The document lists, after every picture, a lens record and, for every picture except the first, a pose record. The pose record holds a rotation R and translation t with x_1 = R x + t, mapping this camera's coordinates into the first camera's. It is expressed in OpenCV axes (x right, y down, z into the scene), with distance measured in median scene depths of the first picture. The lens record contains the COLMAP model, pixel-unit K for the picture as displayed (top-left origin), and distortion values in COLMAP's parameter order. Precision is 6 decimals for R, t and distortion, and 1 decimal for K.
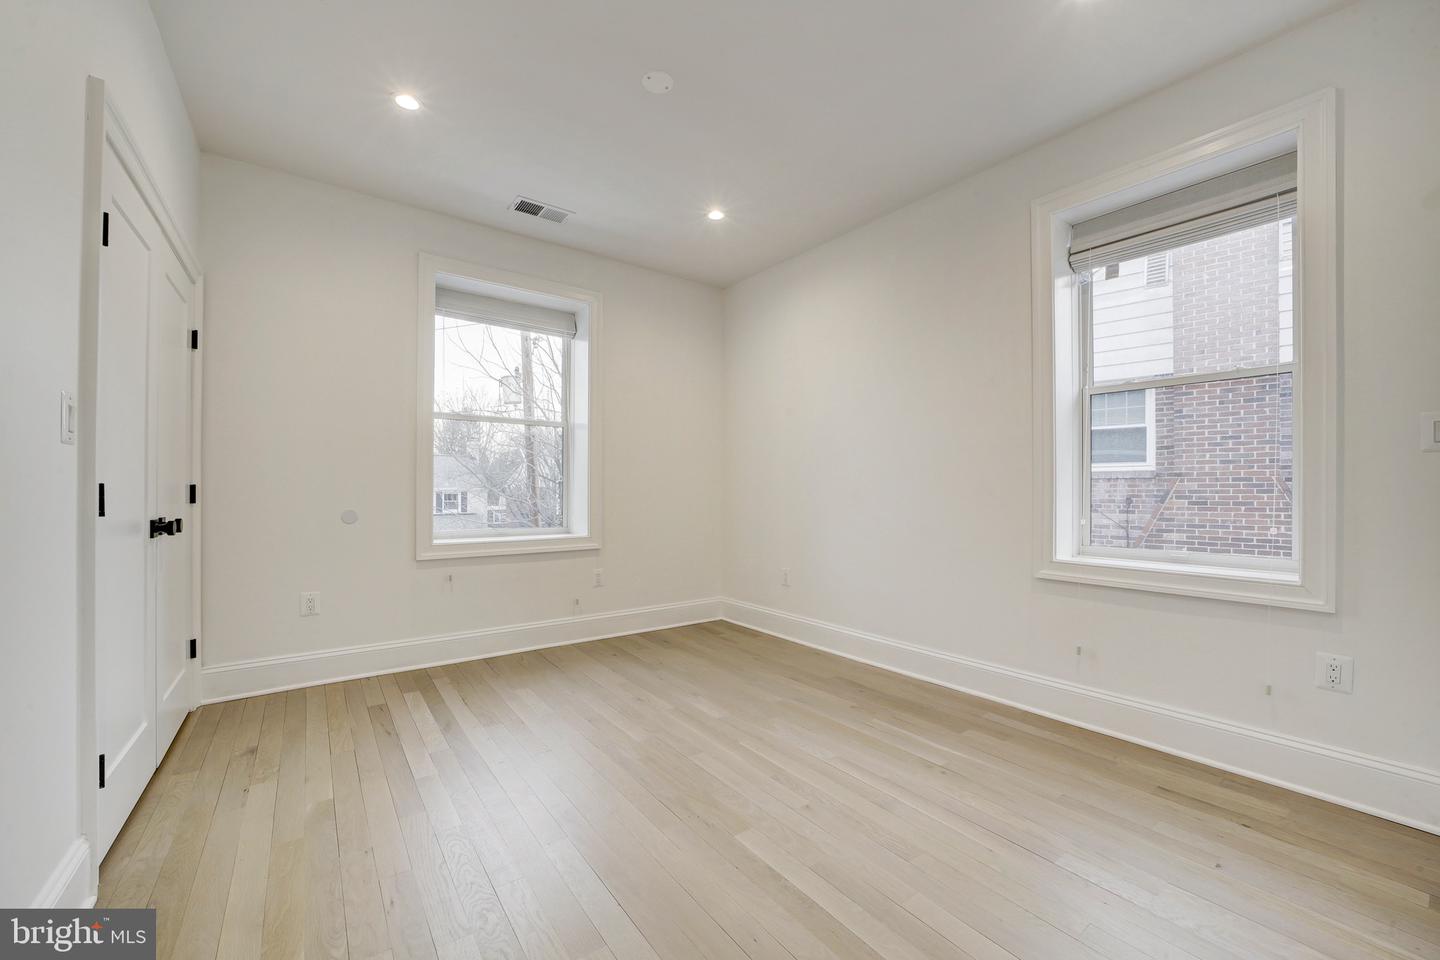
lens RADIAL K [[565.2, 0, 715.8], [0, 565.2, 470.7], [0, 0, 1]] dist [-0.042024, 0.009497]
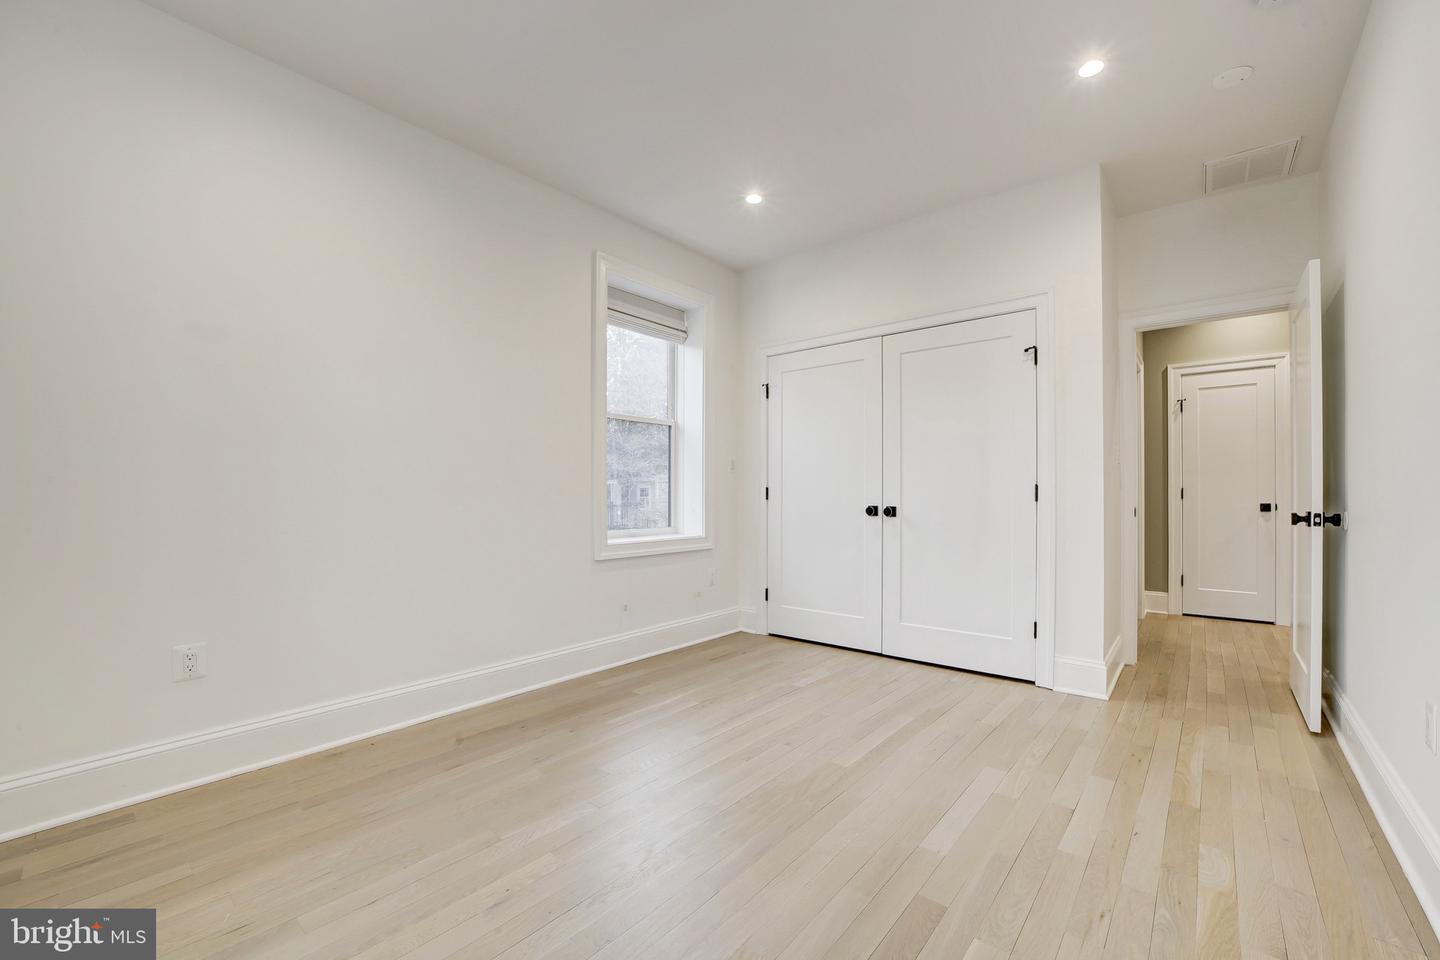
lens RADIAL K [[572.8, 0, 720.0], [0, 572.8, 480.0], [0, 0, 1]] dist [-0.044112, 0.012579]
pose [[-0.225285, 0.019335, 0.974101, -0.805994], [-0.035187, 0.998989, -0.027967, 0.027227], [-0.973657, -0.040576, -0.224377, 1.088570]]
